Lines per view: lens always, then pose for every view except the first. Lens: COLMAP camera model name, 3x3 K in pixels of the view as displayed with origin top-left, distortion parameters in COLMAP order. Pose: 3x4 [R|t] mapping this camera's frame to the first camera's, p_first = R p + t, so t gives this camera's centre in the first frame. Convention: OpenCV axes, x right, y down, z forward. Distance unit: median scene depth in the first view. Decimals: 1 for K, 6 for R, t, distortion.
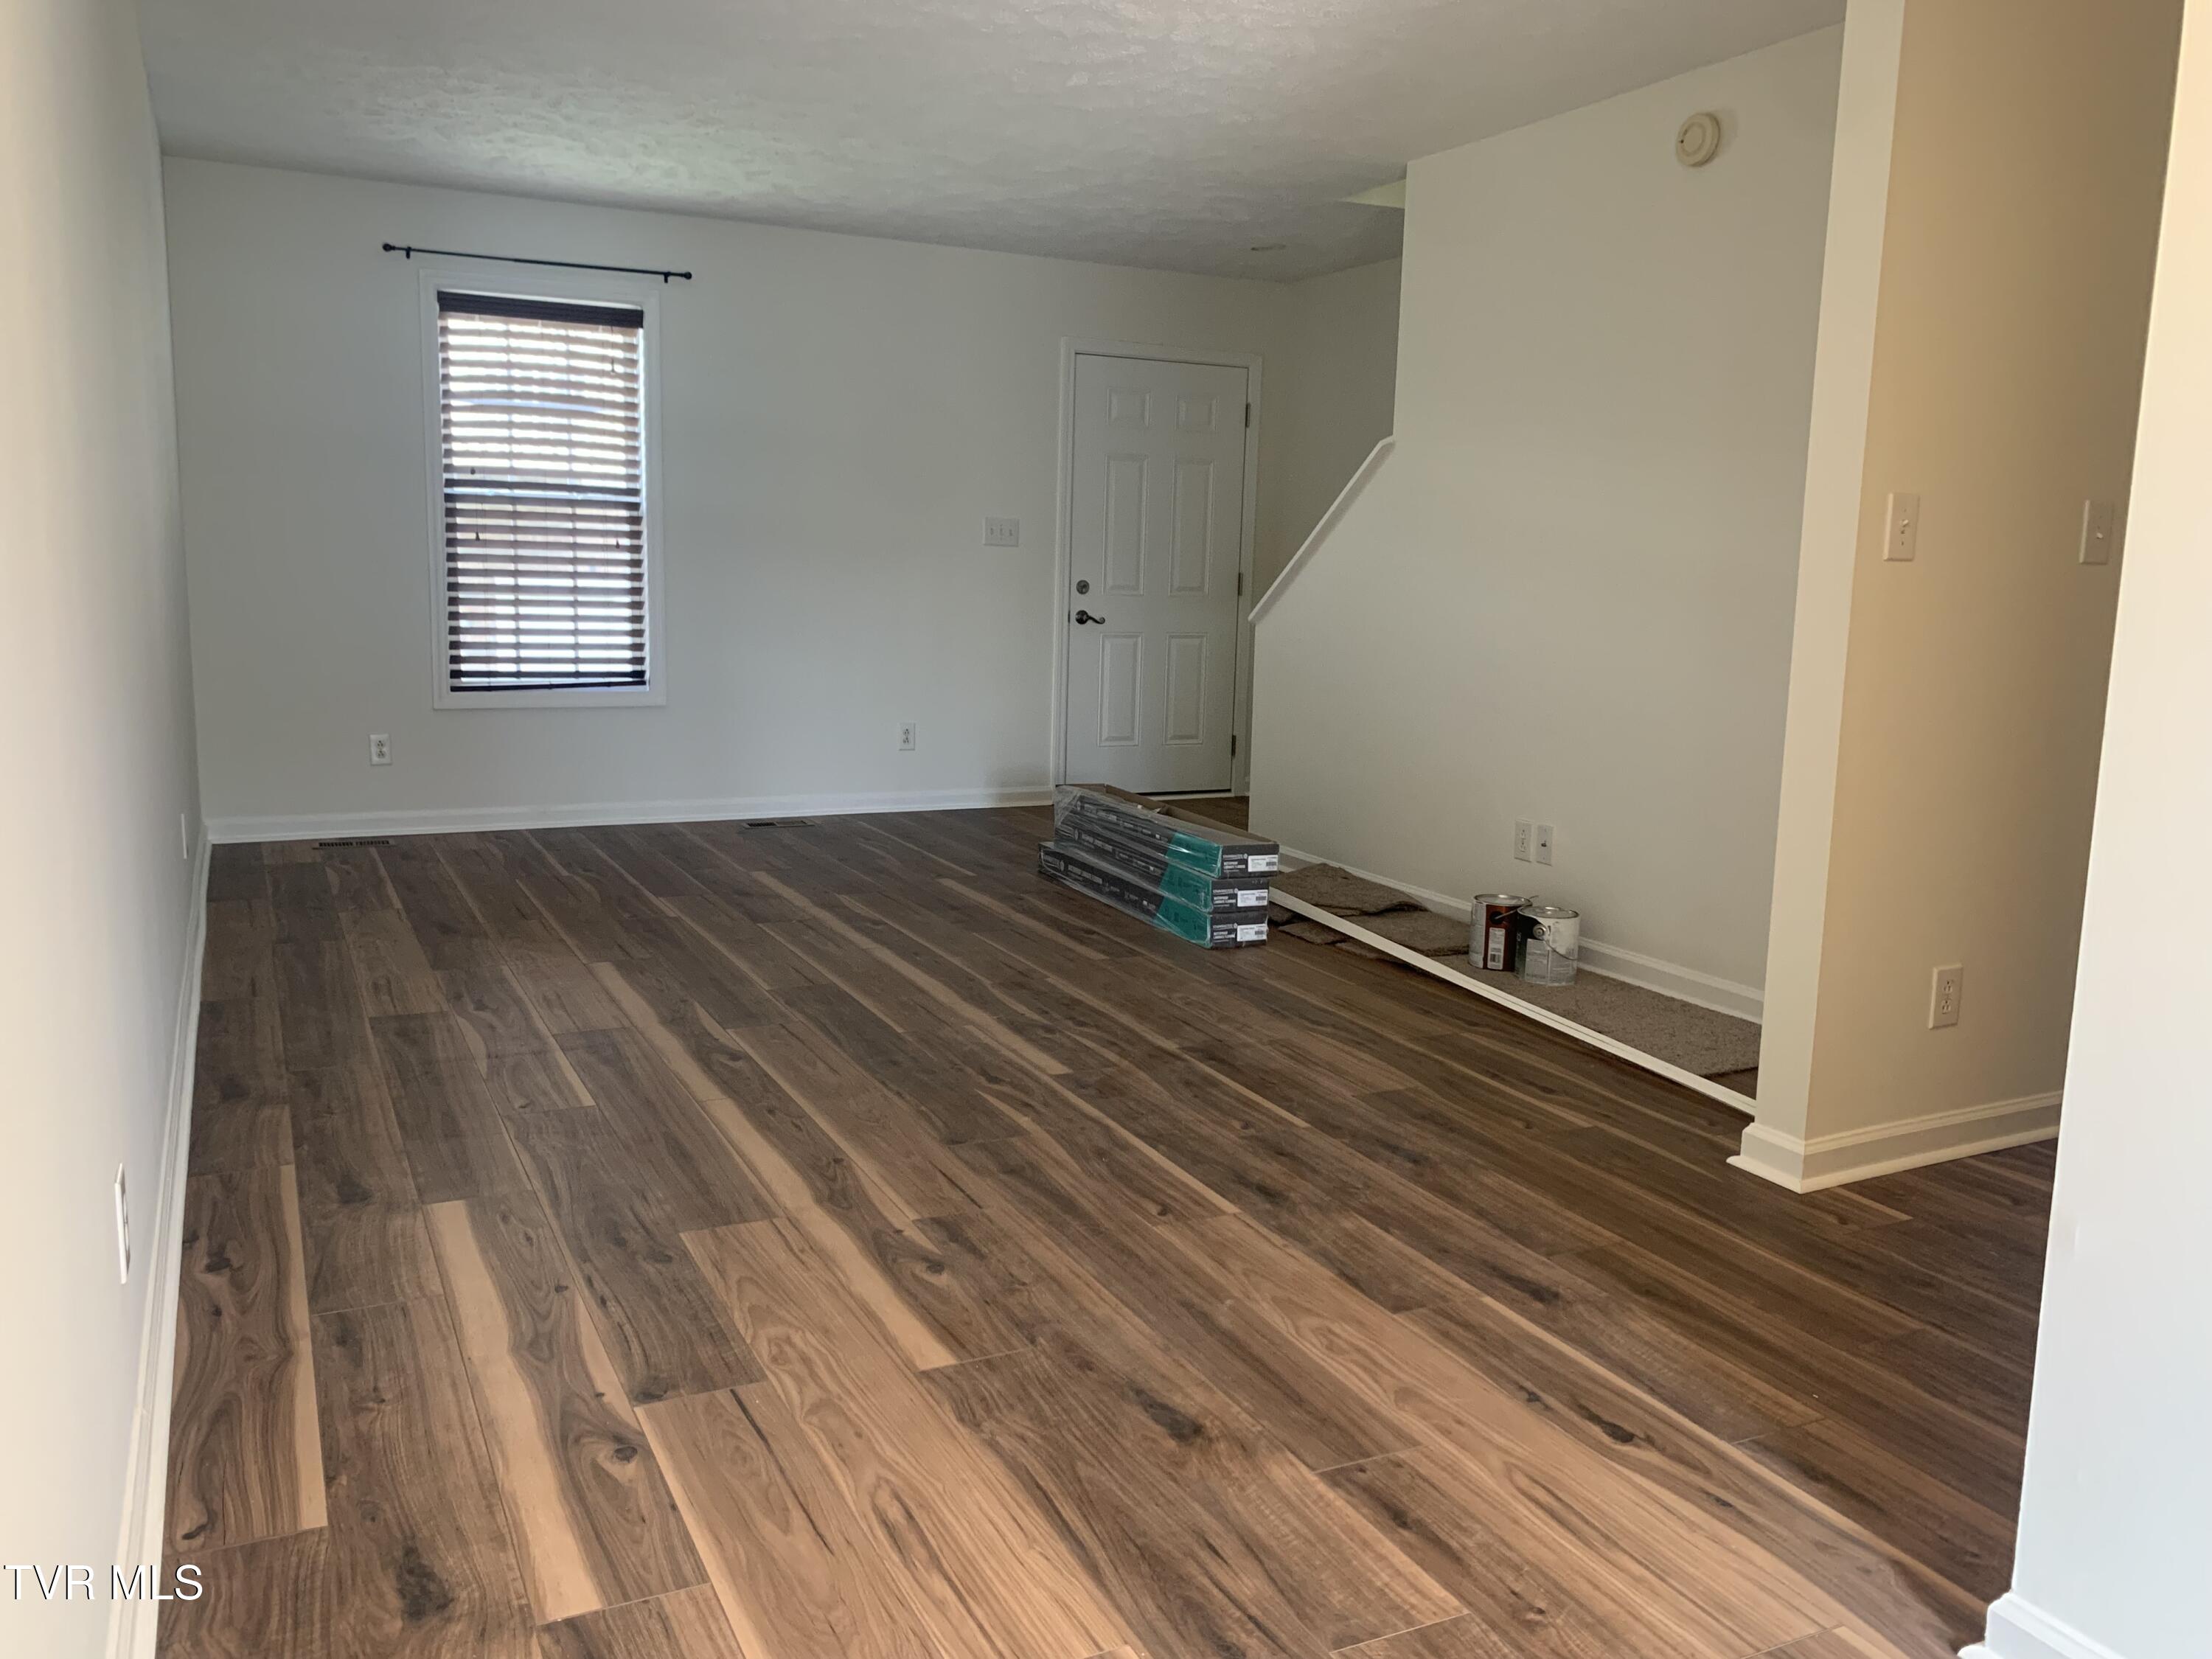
lens RADIAL K [[1667.4, 0, 1120.6], [0, 1667.4, 830.8], [0, 0, 1]] dist [0.074917, -0.212150]
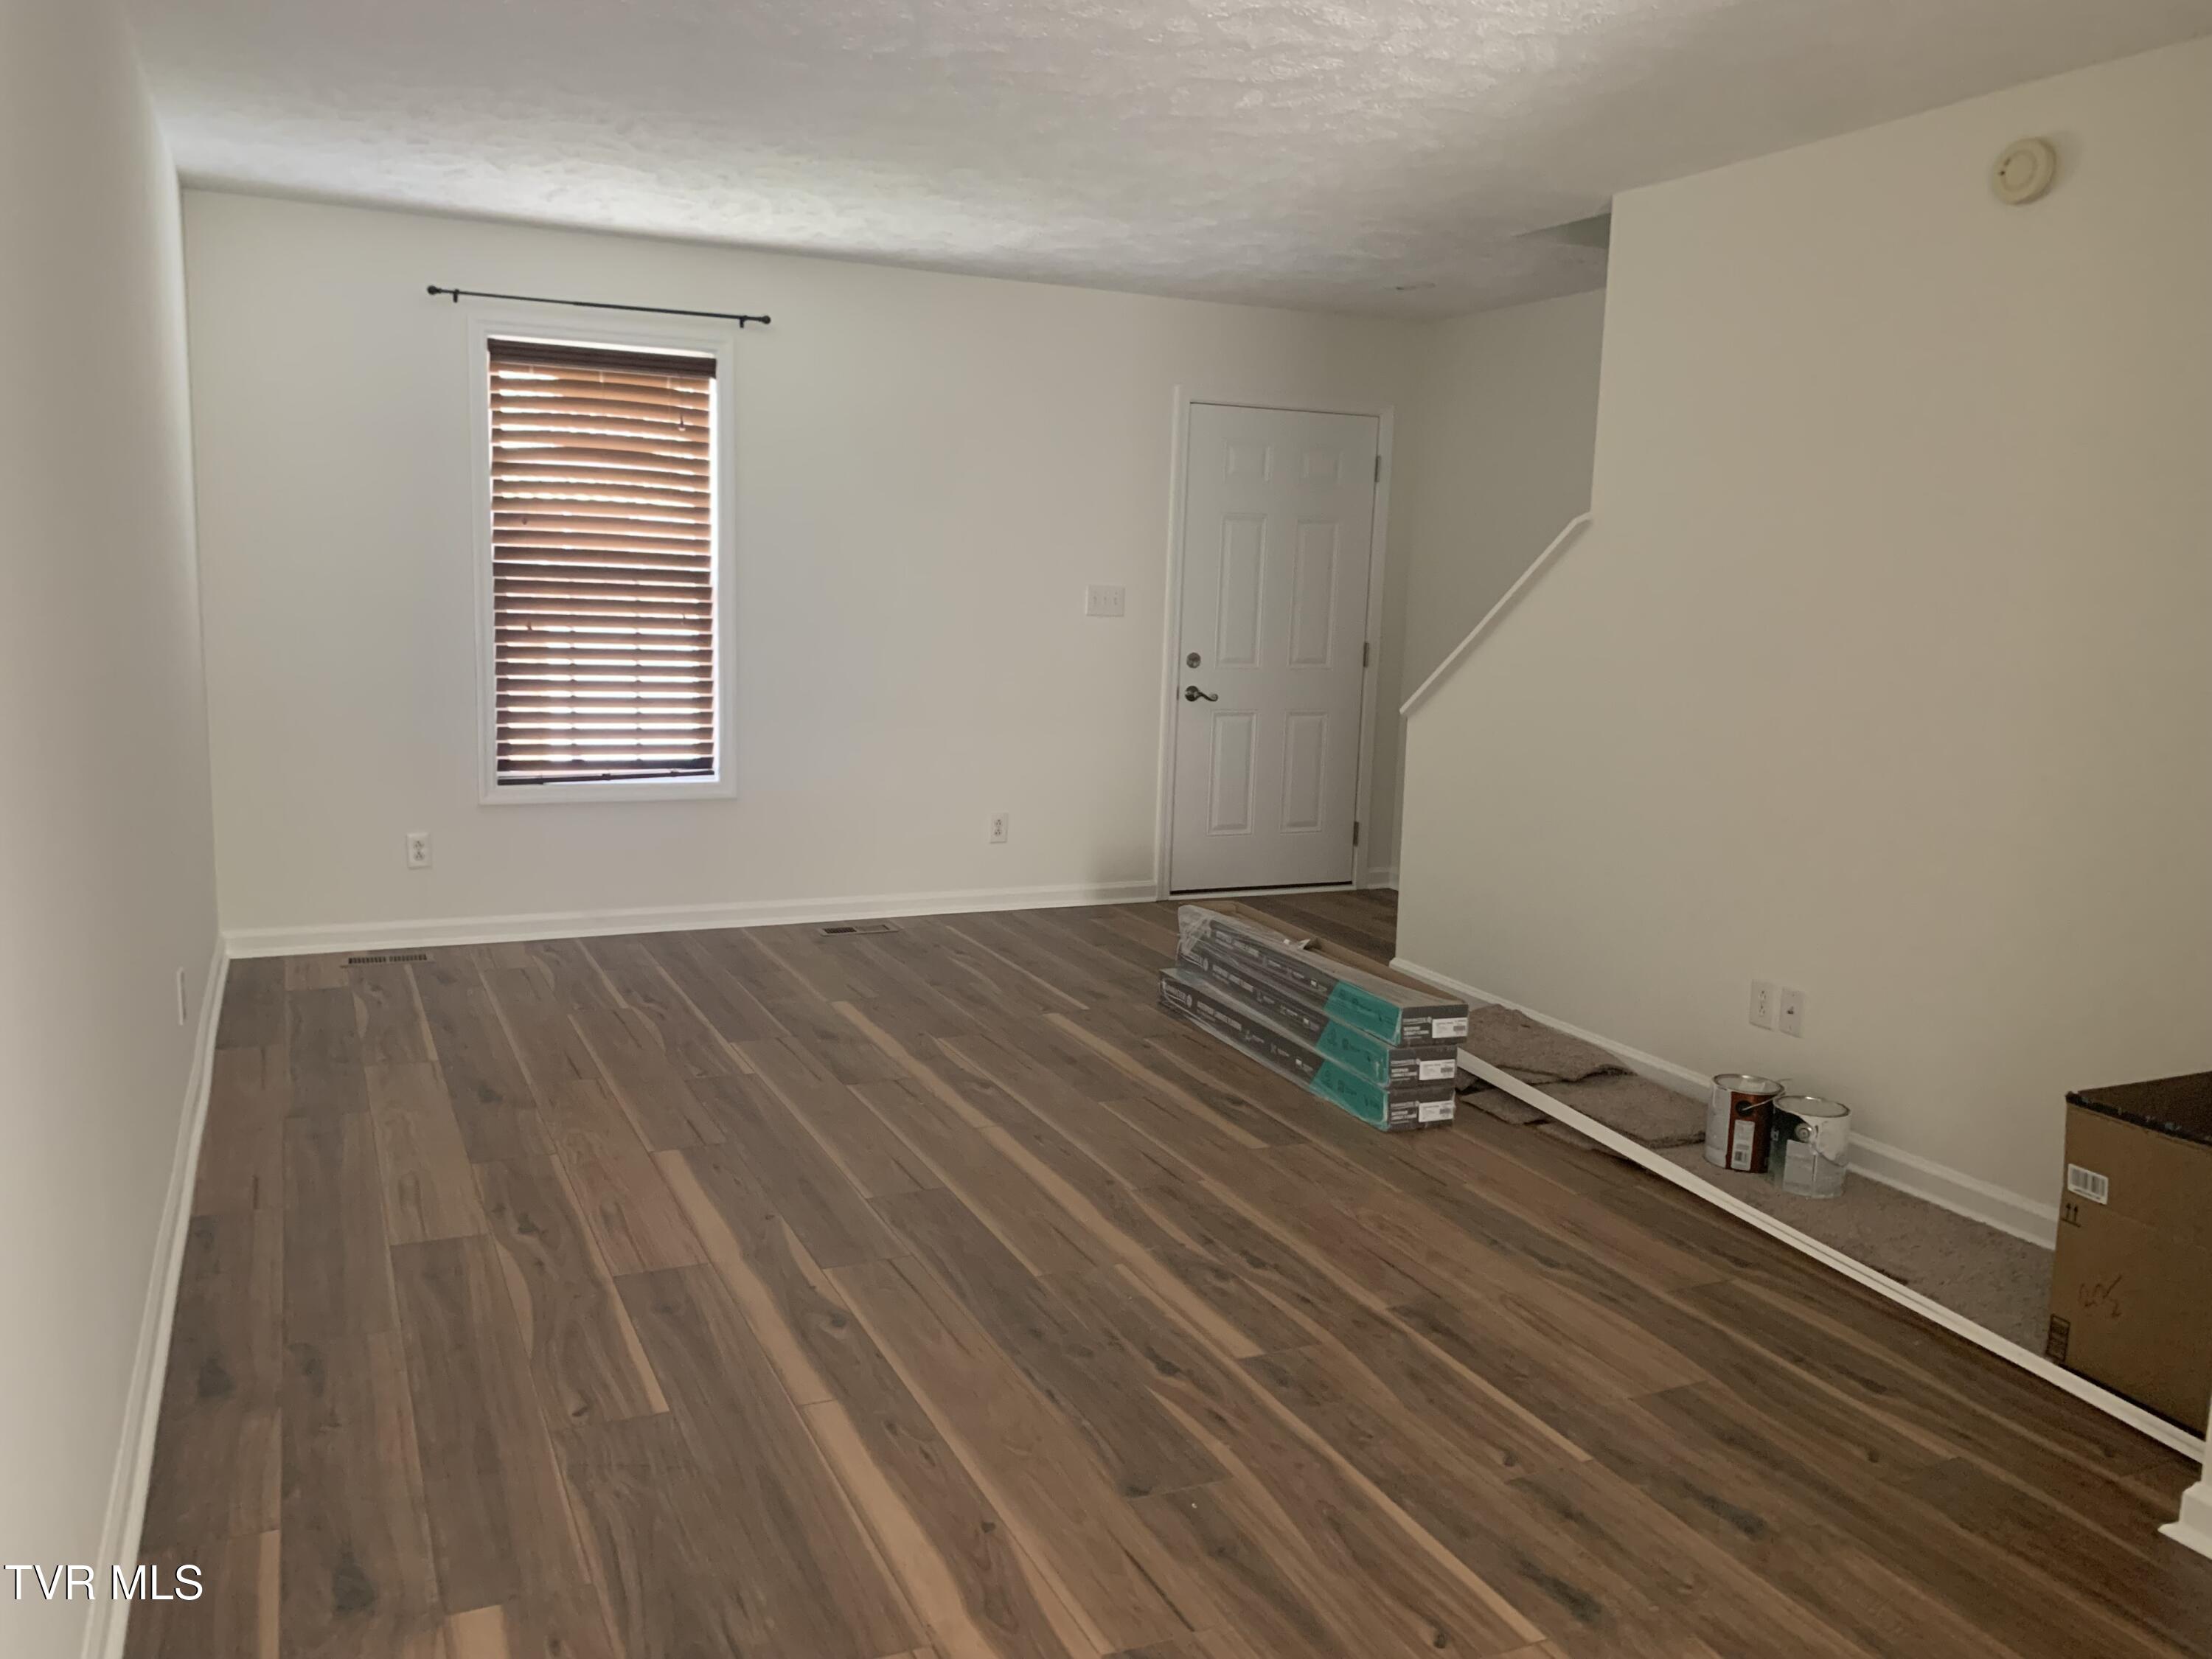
lens RADIAL K [[1681.4, 0, 1106.0], [0, 1681.4, 829.5], [0, 0, 1]] dist [0.030079, -0.080344]
pose [[0.999323, 0.009566, -0.035512, -0.069607], [-0.009989, 0.999881, -0.011745, -0.082696], [0.035395, 0.012091, 0.999300, 0.181541]]
